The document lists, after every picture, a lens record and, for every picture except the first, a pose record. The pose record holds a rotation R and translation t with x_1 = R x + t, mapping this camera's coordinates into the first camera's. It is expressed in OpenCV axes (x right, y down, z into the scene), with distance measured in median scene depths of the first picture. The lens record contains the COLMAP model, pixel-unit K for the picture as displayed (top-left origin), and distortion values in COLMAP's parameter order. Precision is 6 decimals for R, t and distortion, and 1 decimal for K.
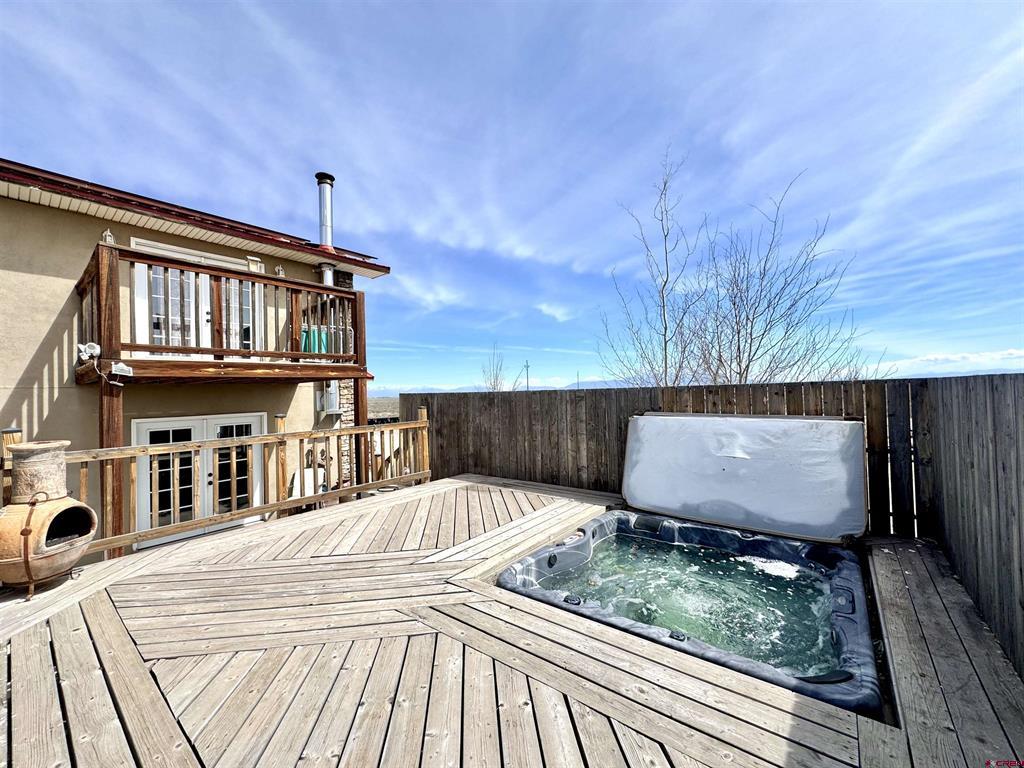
lens RADIAL K [[433.9, 0, 512.0], [0, 433.9, 384.0], [0, 0, 1]] dist [-0.000354, -0.000095]
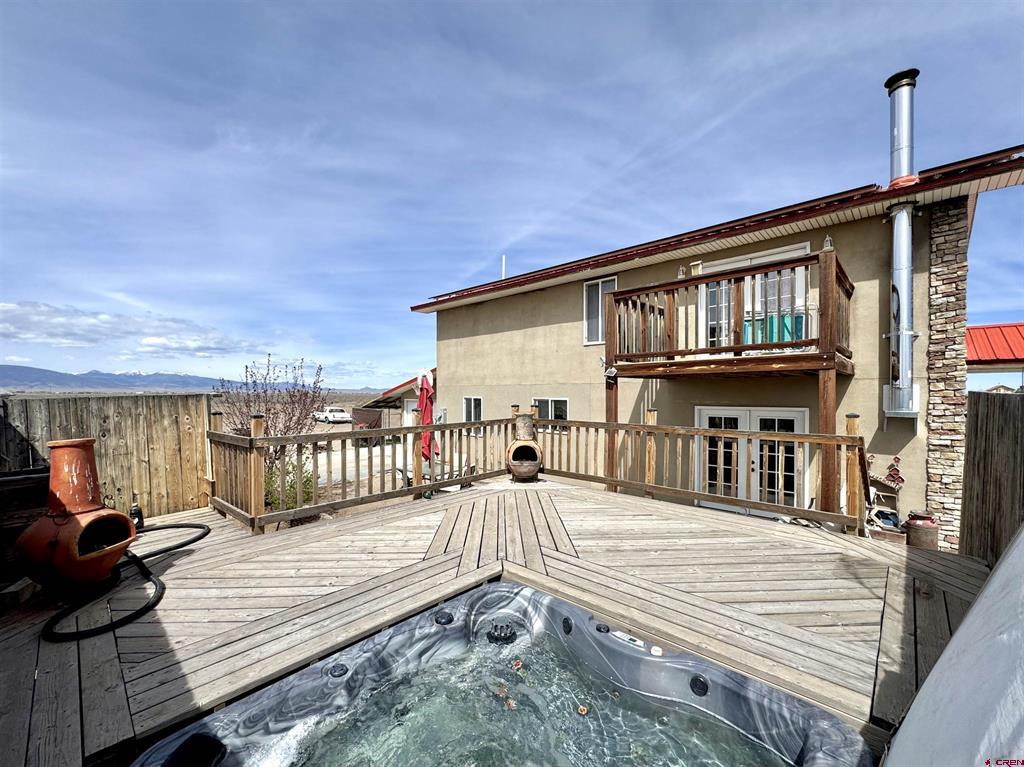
lens RADIAL K [[415.9, 0, 505.2], [0, 415.9, 403.9], [0, 0, 1]] dist [0.000557, 0.000029]
pose [[-0.103519, 0.052323, -0.993250, 0.374954], [0.023595, 0.998464, 0.050139, -0.002515], [0.994348, -0.018246, -0.104595, 0.479069]]
